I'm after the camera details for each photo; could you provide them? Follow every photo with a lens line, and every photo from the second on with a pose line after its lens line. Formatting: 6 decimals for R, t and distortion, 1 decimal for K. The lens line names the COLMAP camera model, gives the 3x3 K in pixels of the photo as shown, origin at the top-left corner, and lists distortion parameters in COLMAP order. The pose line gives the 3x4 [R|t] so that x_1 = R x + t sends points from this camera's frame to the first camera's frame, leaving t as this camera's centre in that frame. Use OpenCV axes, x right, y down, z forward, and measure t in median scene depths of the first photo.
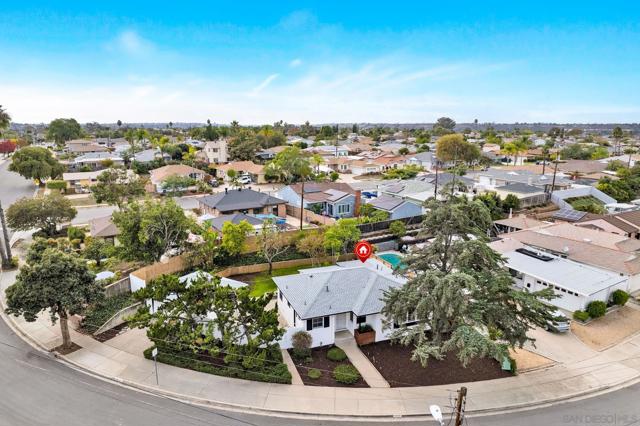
lens RADIAL K [[414.1, 0, 320.0], [0, 414.1, 213.0], [0, 0, 1]] dist [-0.077408, 0.072951]
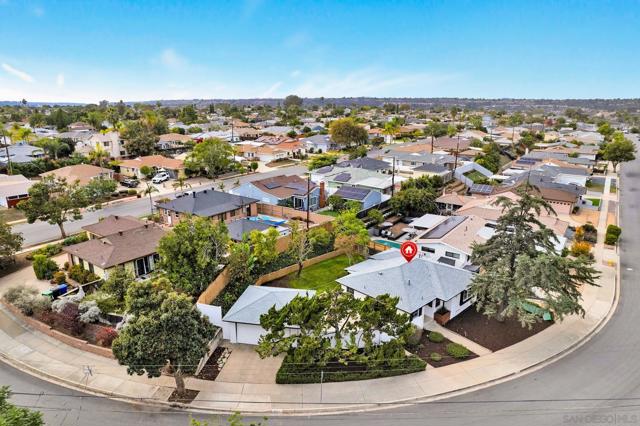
lens RADIAL K [[414.1, 0, 320.0], [0, 414.1, 213.0], [0, 0, 1]] dist [-0.077408, 0.072951]
pose [[0.922114, -0.105954, 0.372129, -0.316769], [0.083864, 0.993643, 0.075105, -0.058945], [-0.377721, -0.038047, 0.925138, 0.025672]]
